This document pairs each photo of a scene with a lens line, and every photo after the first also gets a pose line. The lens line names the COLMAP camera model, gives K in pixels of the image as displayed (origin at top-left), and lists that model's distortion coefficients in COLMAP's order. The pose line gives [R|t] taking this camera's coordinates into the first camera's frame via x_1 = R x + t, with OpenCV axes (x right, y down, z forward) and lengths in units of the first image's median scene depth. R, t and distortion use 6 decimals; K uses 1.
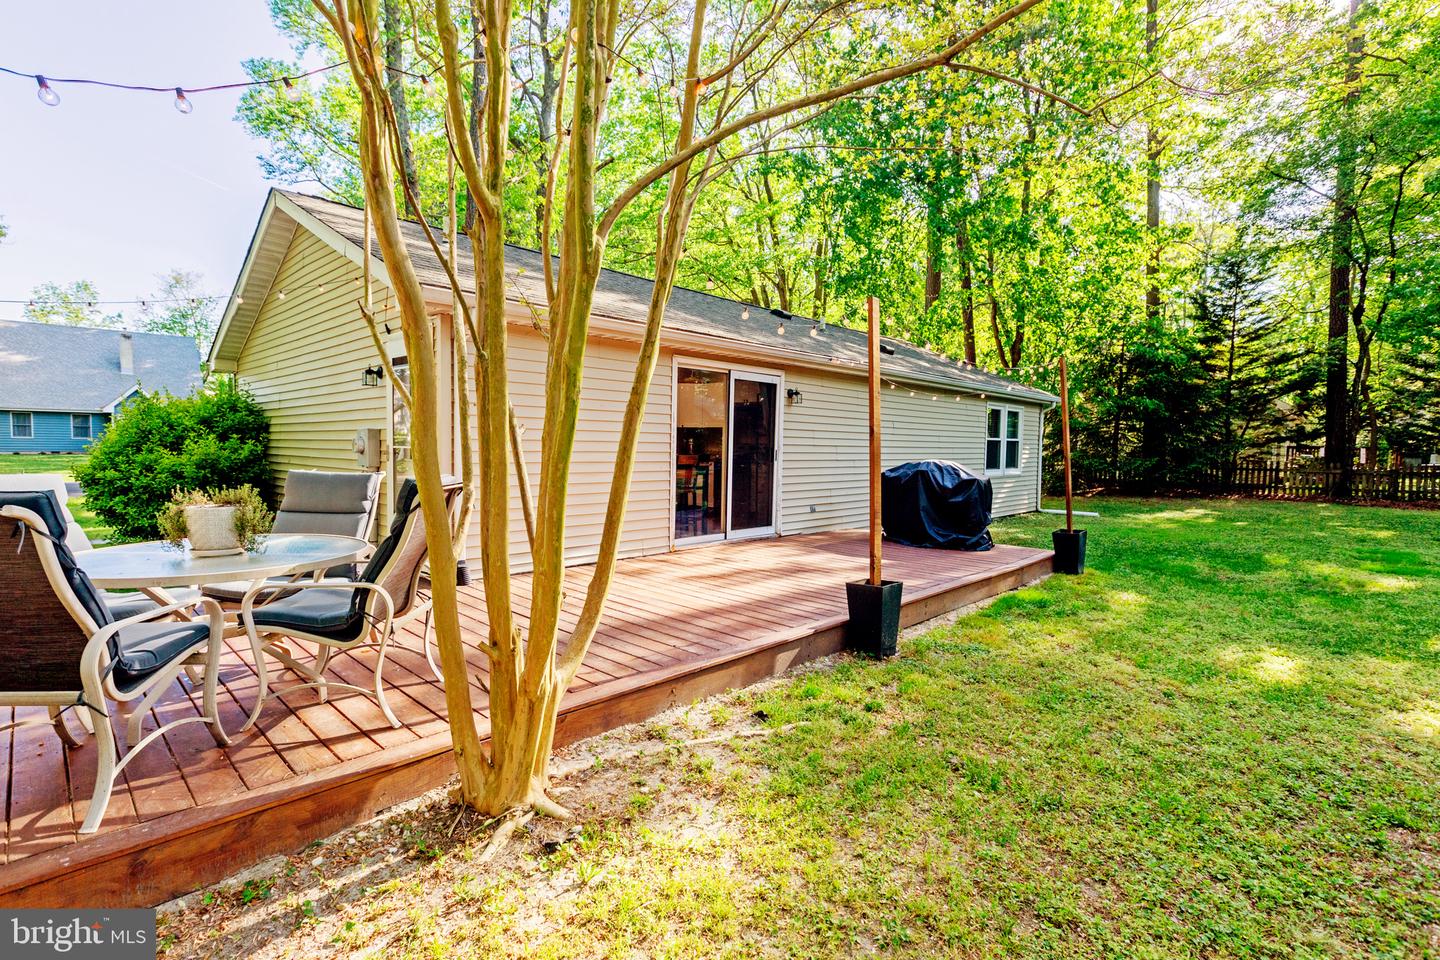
lens RADIAL K [[694.0, 0, 724.5], [0, 694.0, 480.6], [0, 0, 1]] dist [-0.004215, -0.000701]
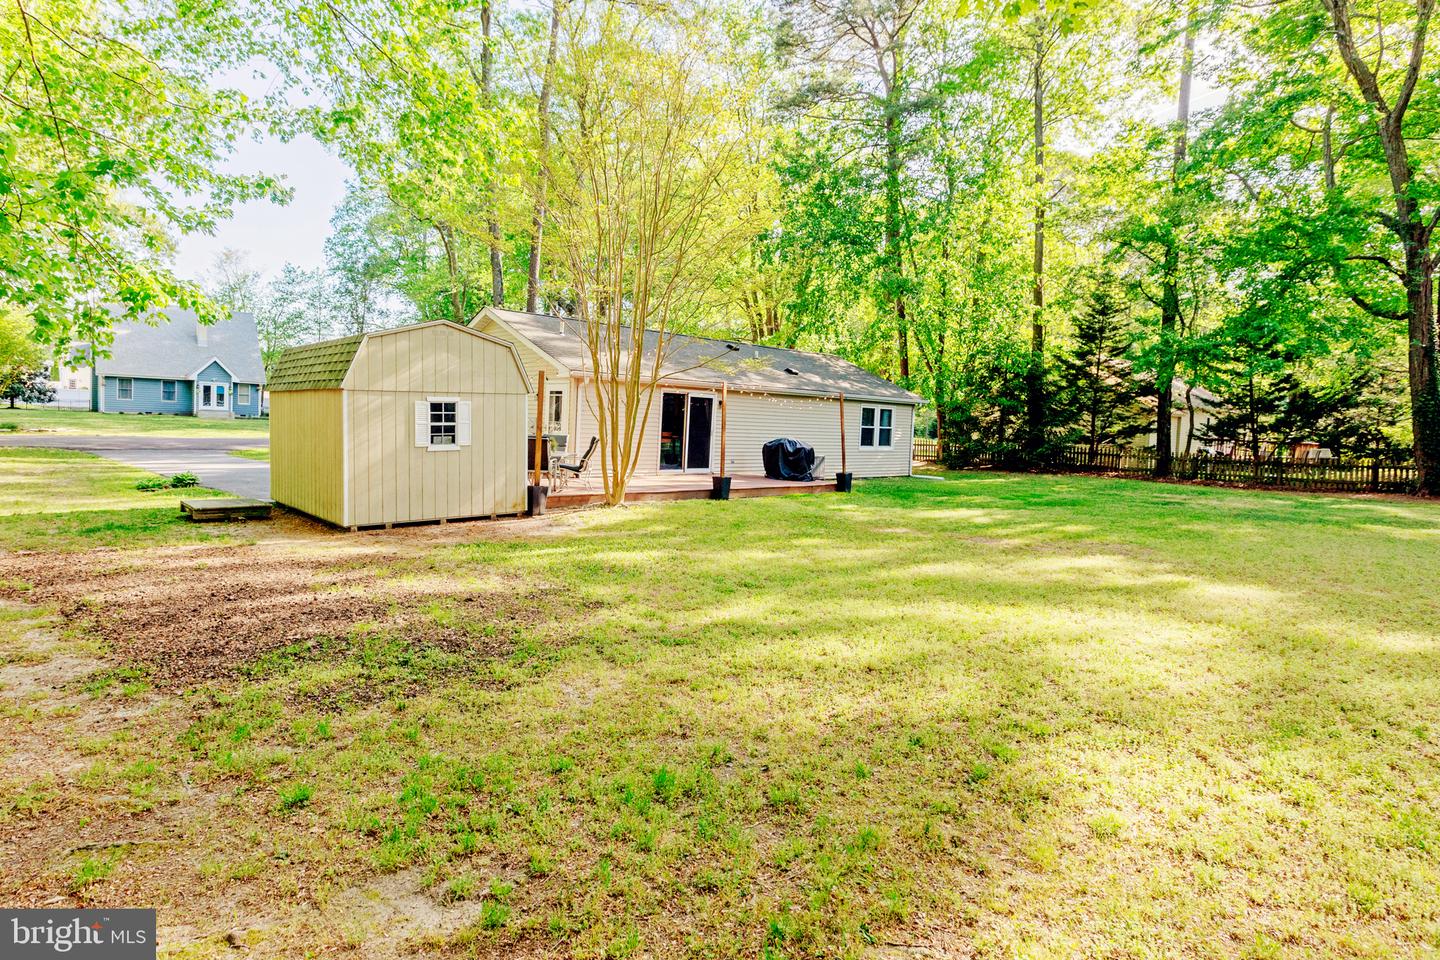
lens RADIAL K [[625.8, 0, 714.8], [0, 625.8, 478.5], [0, 0, 1]] dist [-0.010548, 0.000175]
pose [[0.999534, 0.030211, -0.004305, 0.047710], [-0.030024, 0.998813, 0.038356, 0.012527], [0.005459, -0.038208, 0.999255, -0.415130]]
